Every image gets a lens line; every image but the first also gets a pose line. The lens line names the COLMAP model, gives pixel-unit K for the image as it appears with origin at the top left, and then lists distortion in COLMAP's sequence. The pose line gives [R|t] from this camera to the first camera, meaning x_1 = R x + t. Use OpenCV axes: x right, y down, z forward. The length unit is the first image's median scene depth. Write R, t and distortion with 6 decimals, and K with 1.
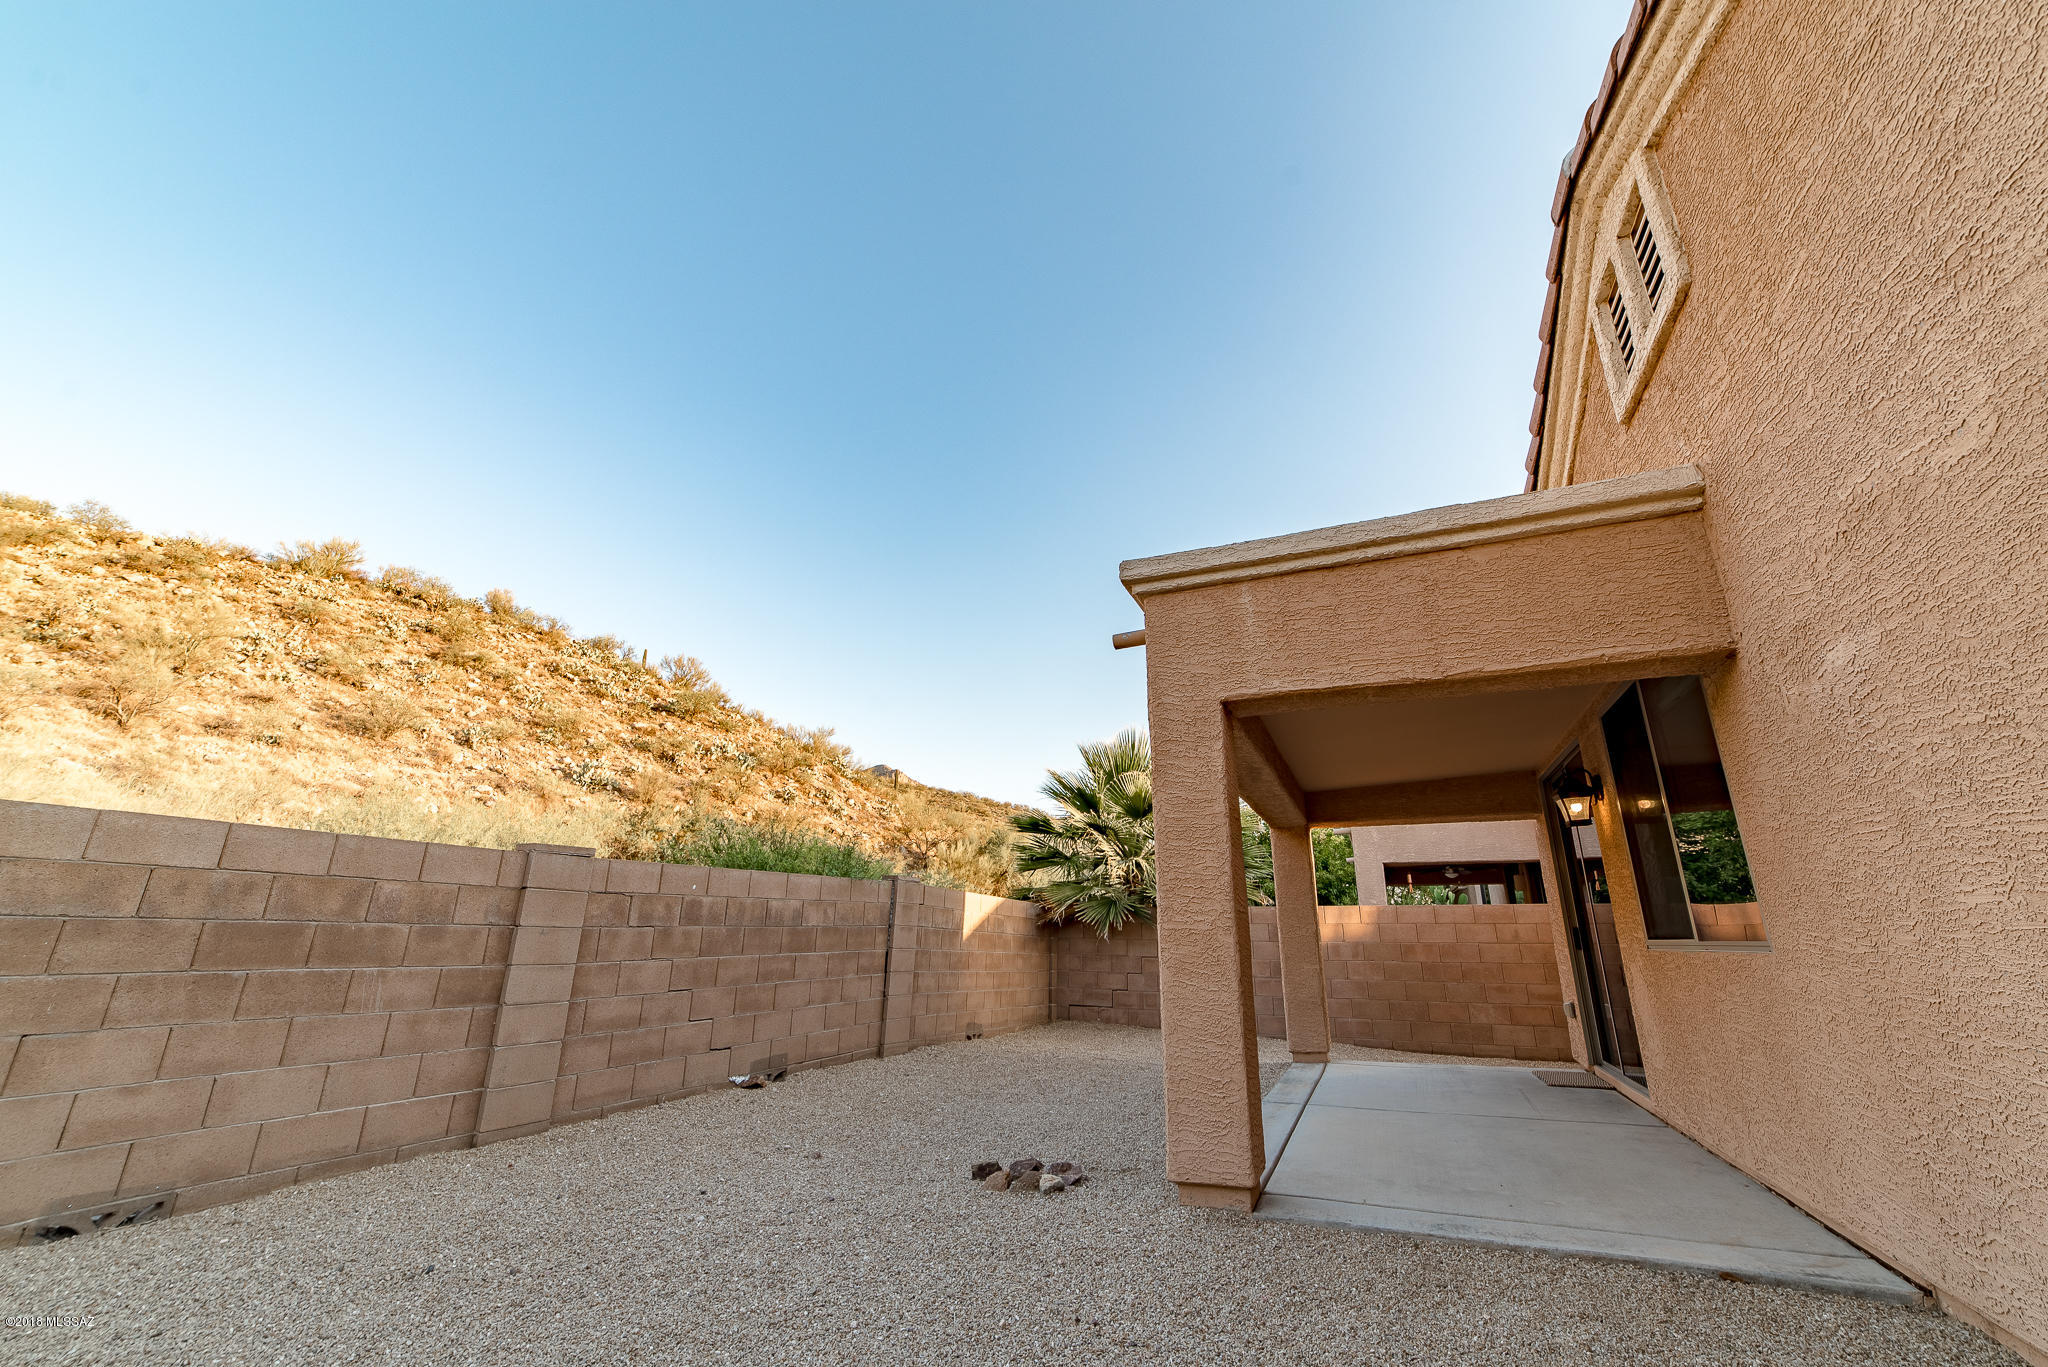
lens RADIAL K [[796.1, 0, 1025.1], [0, 796.1, 681.4], [0, 0, 1]] dist [-0.024059, 0.008579]
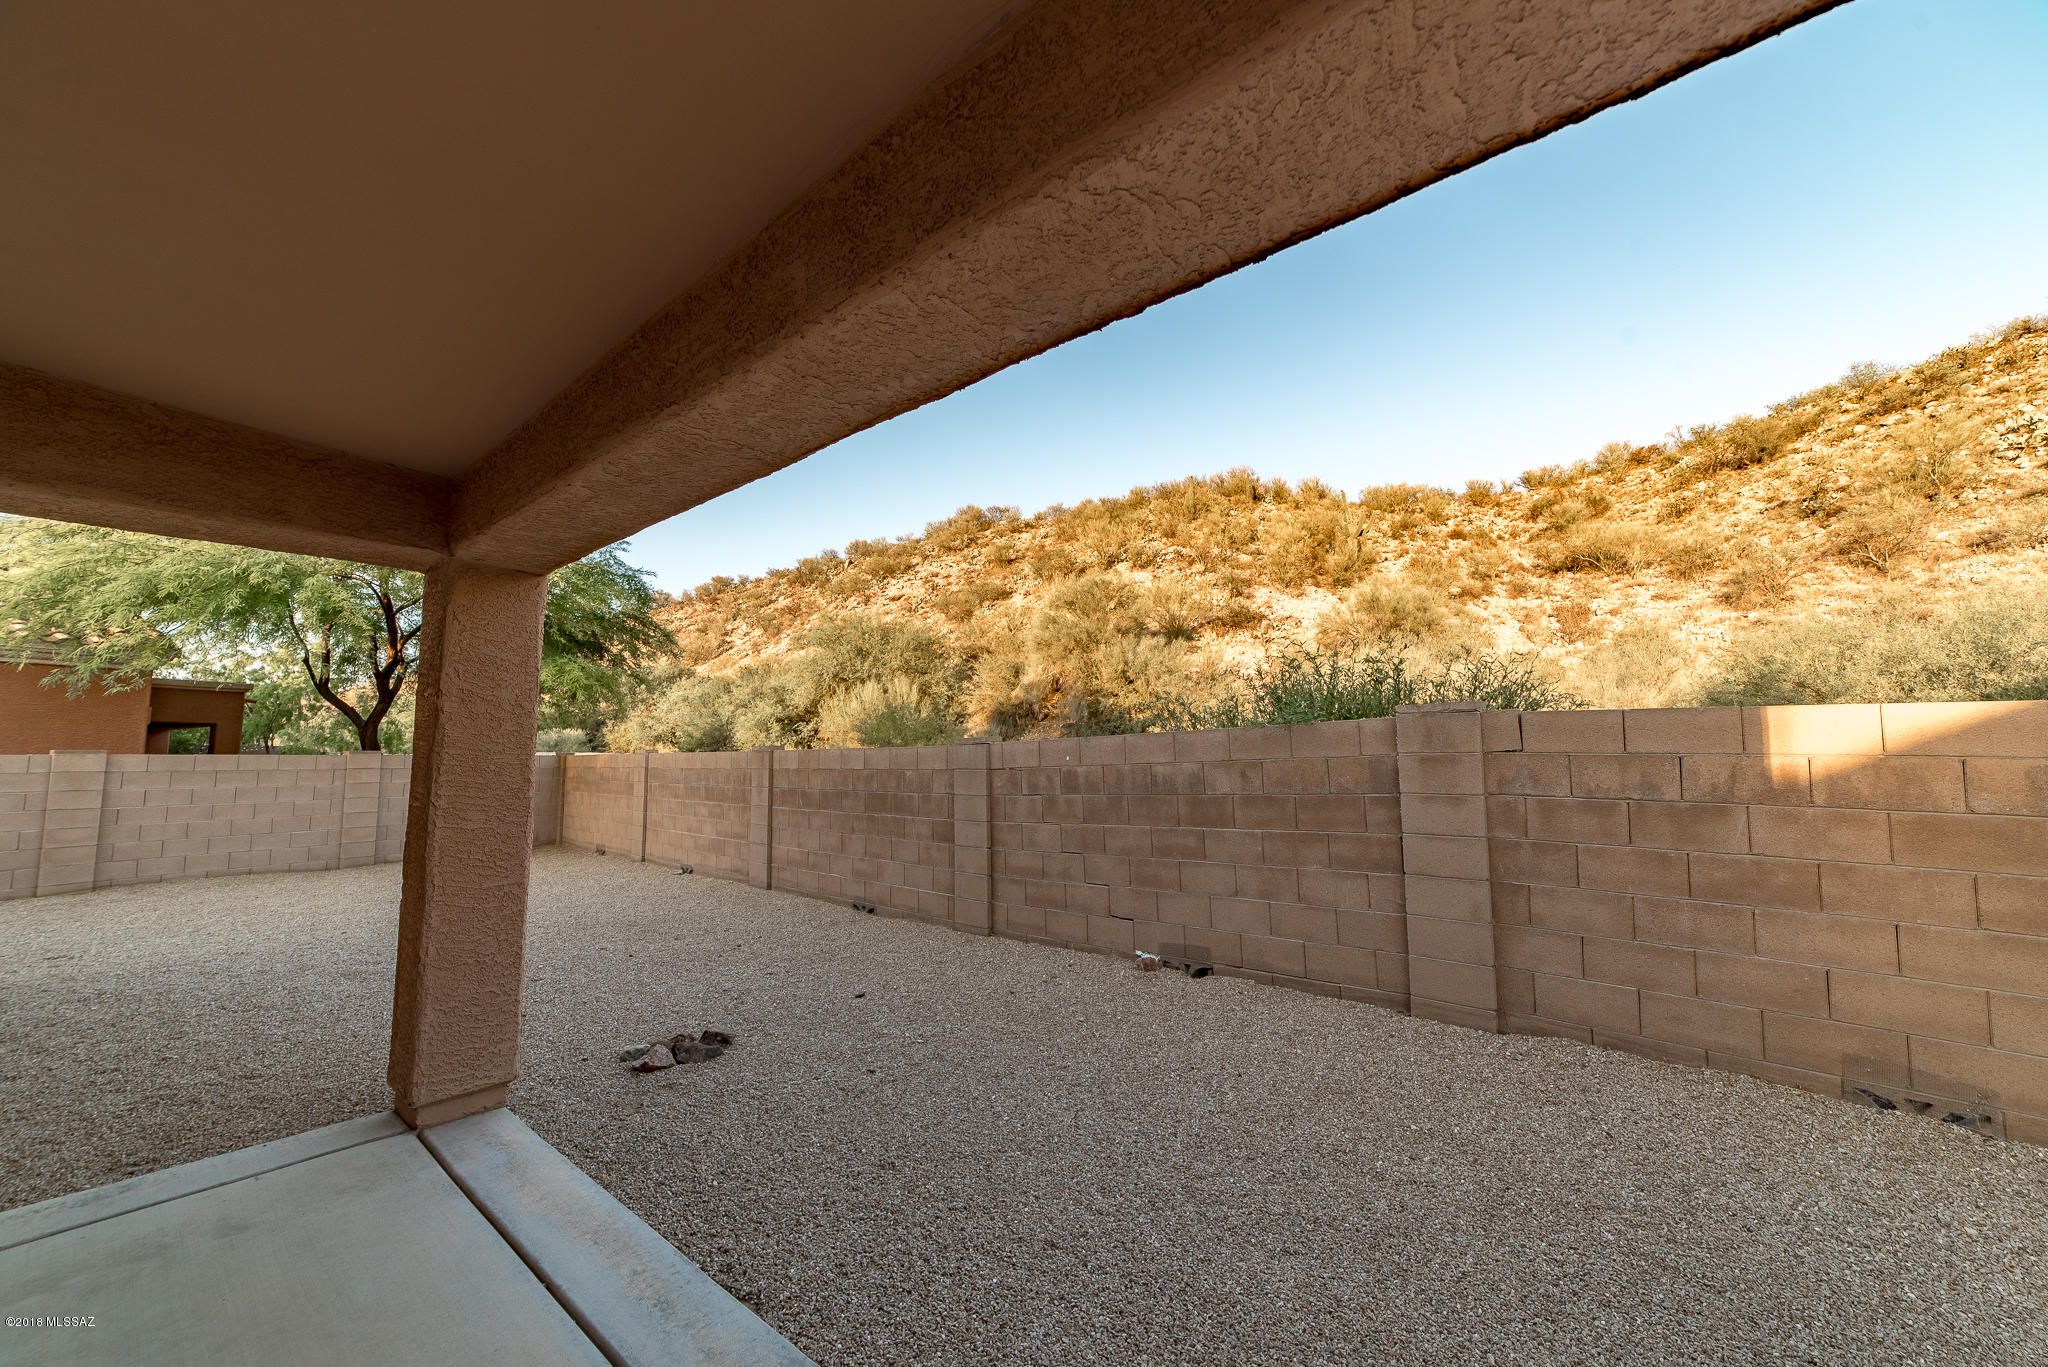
lens RADIAL K [[796.1, 0, 1025.1], [0, 796.1, 681.4], [0, 0, 1]] dist [-0.024059, 0.008579]
pose [[-0.289322, -0.106330, -0.951308, 0.527594], [0.299411, 0.933892, -0.195444, 0.307974], [0.909201, -0.341378, -0.238359, 1.075145]]
